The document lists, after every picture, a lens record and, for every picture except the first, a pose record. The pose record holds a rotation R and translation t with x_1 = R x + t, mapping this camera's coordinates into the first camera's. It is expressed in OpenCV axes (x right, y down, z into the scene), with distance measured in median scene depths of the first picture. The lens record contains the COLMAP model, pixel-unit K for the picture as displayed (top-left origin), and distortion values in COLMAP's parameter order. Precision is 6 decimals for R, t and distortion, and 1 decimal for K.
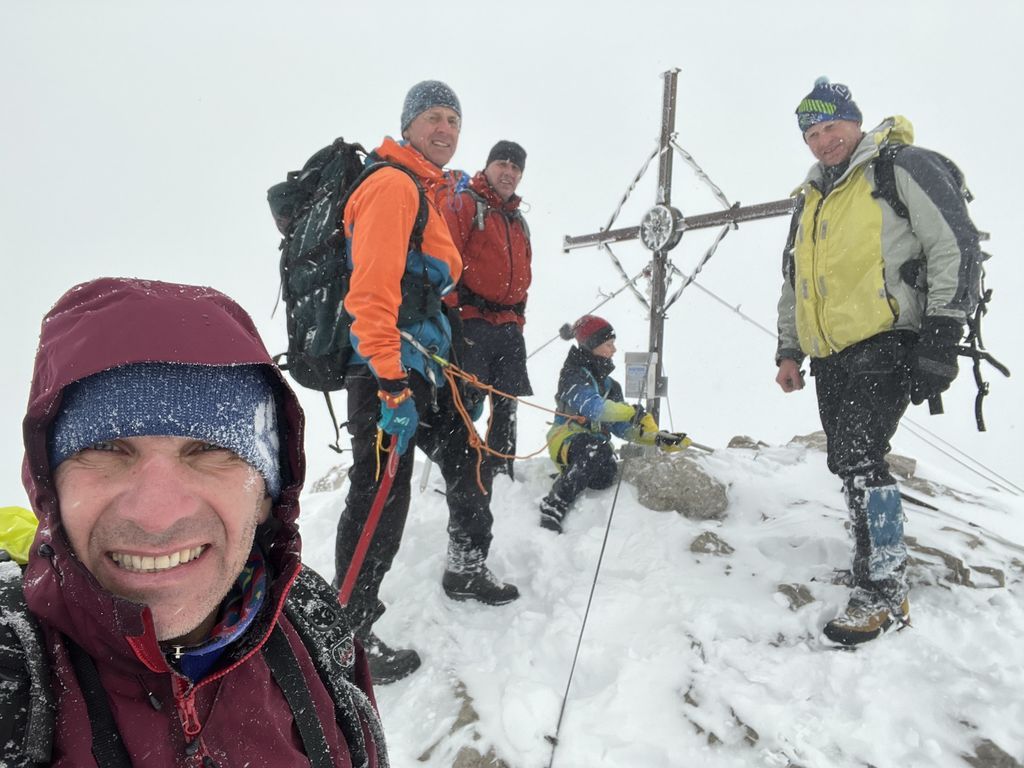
lens RADIAL K [[676.8, 0, 512.0], [0, 676.8, 384.0], [0, 0, 1]] dist [-0.000018, -0.000259]
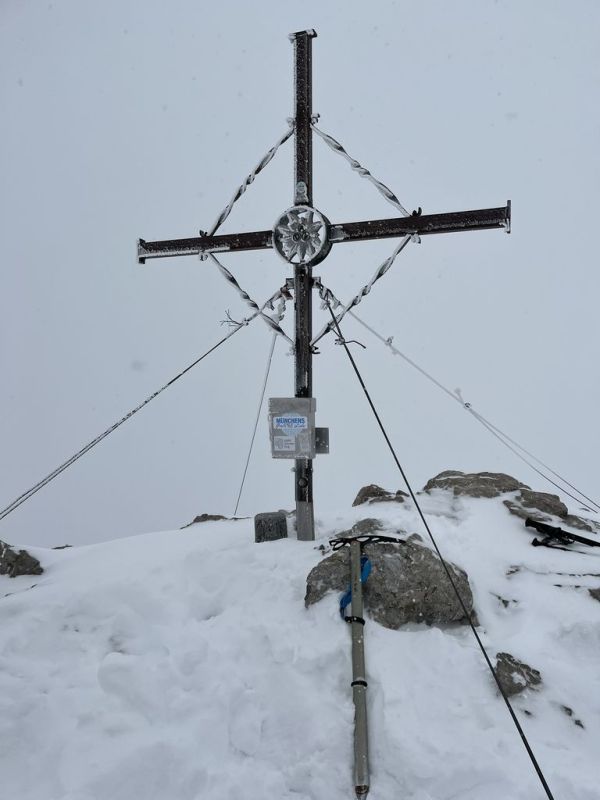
lens RADIAL K [[605.8, 0, 300.0], [0, 605.8, 400.0], [0, 0, 1]] dist [0.003343, -0.001991]
pose [[0.838736, -0.054461, 0.541808, -0.167649], [0.055758, 0.998346, 0.014036, -0.053328], [-0.541676, 0.018437, 0.840385, 0.425799]]
